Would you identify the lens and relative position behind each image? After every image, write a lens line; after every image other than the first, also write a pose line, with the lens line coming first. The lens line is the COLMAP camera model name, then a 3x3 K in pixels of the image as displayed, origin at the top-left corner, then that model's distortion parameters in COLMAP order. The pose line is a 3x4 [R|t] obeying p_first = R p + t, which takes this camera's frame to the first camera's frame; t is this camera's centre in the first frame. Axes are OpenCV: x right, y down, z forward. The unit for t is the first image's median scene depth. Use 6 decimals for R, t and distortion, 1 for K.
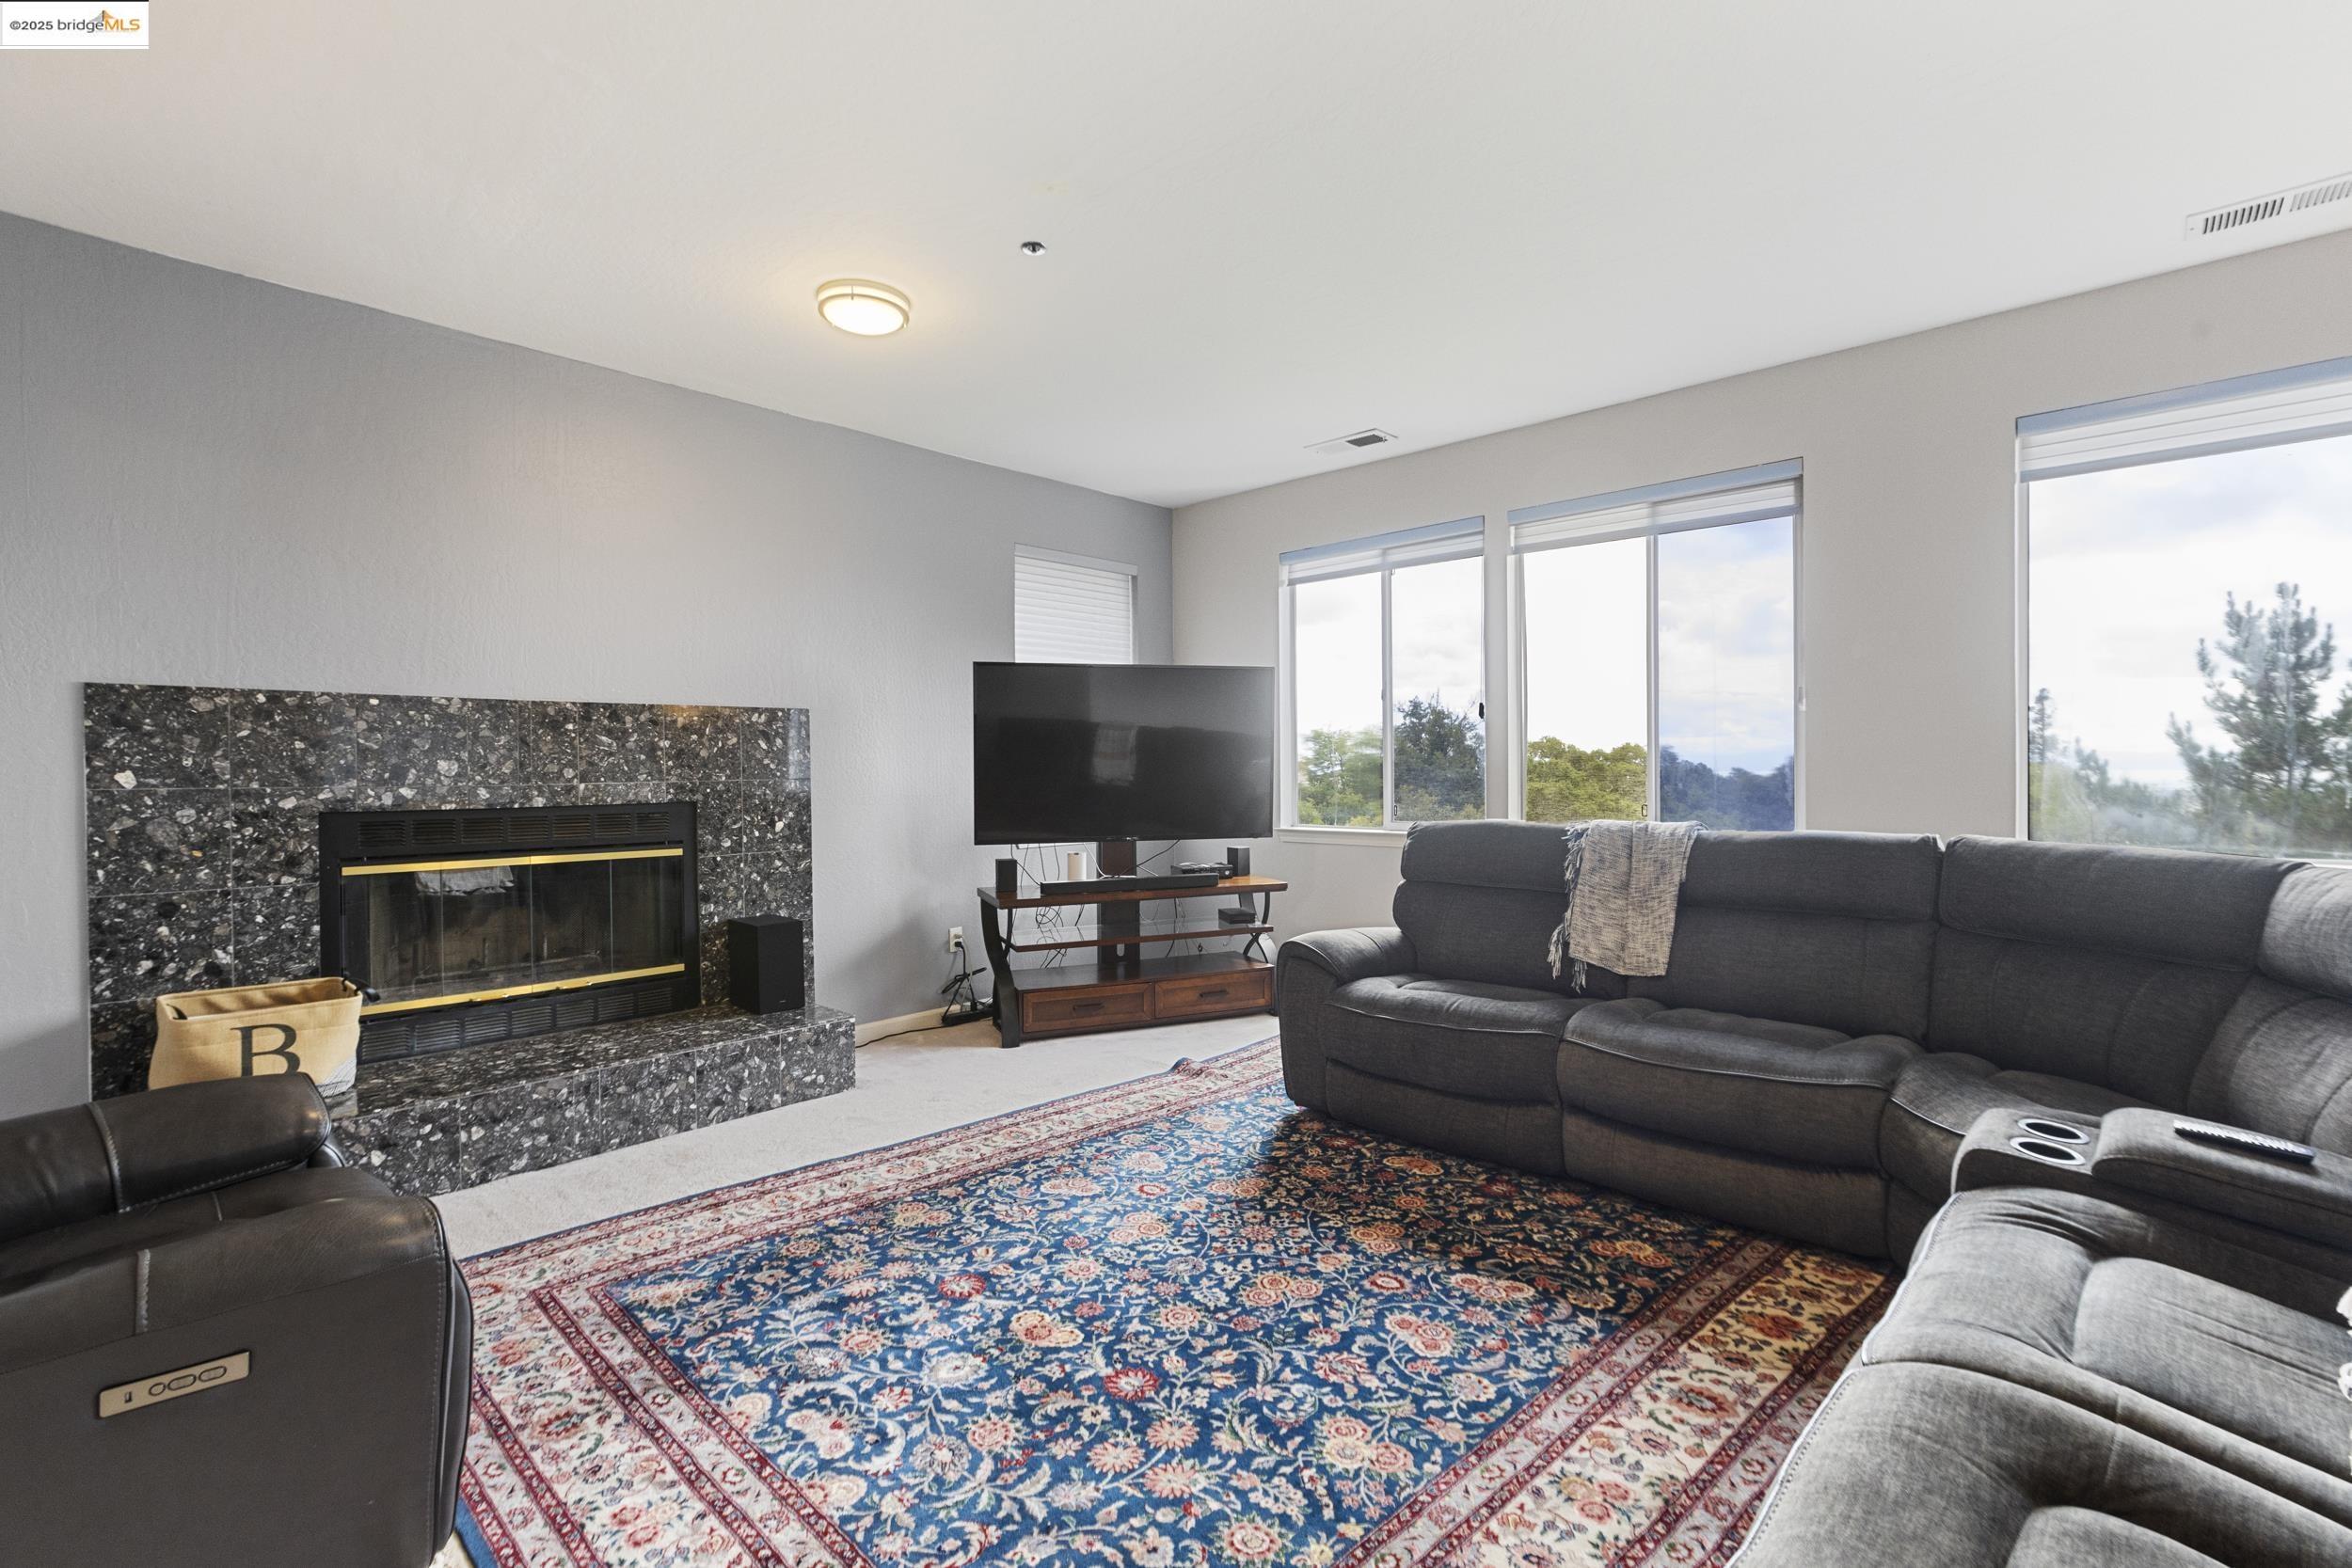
lens RADIAL K [[1045.8, 0, 1177.6], [0, 1045.8, 788.3], [0, 0, 1]] dist [0.000350, 0.000409]
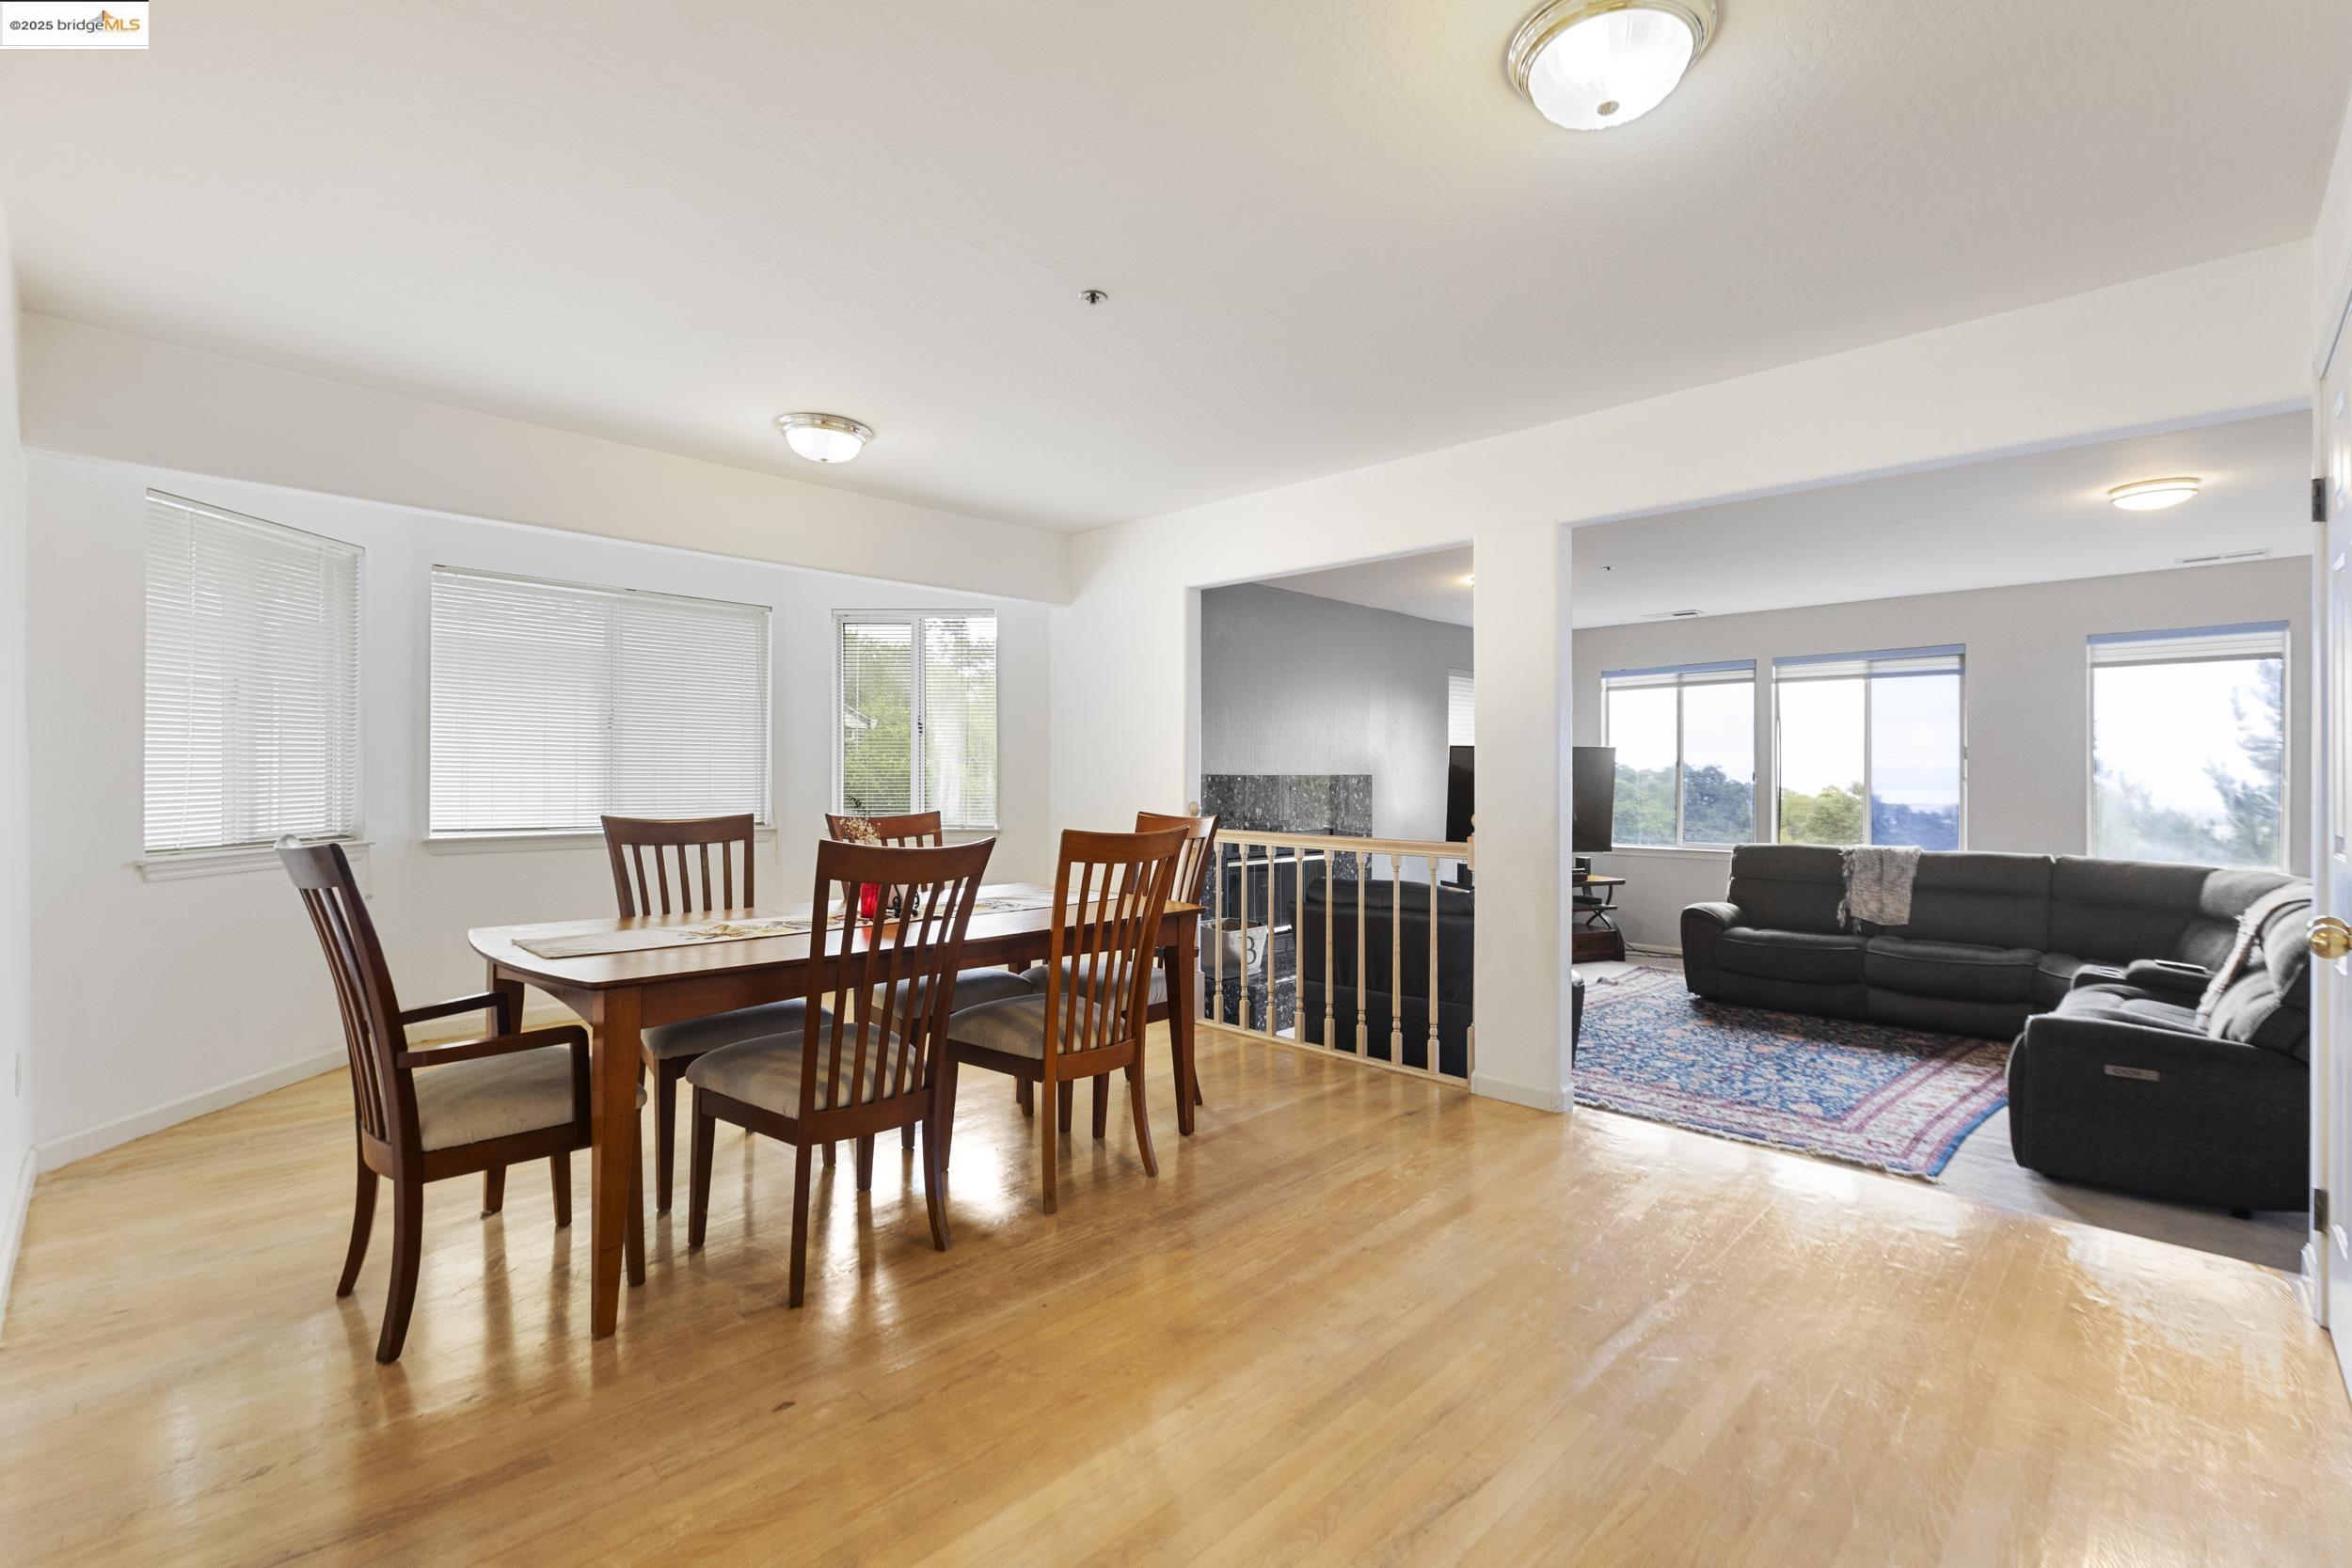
lens RADIAL K [[1045.8, 0, 1173.2], [0, 1045.8, 787.1], [0, 0, 1]] dist [0.000350, 0.000409]
pose [[0.999564, 0.009661, -0.027887, -0.756709], [-0.010000, 0.999878, -0.012019, -0.037589], [0.027768, 0.012293, 0.999539, -0.886663]]
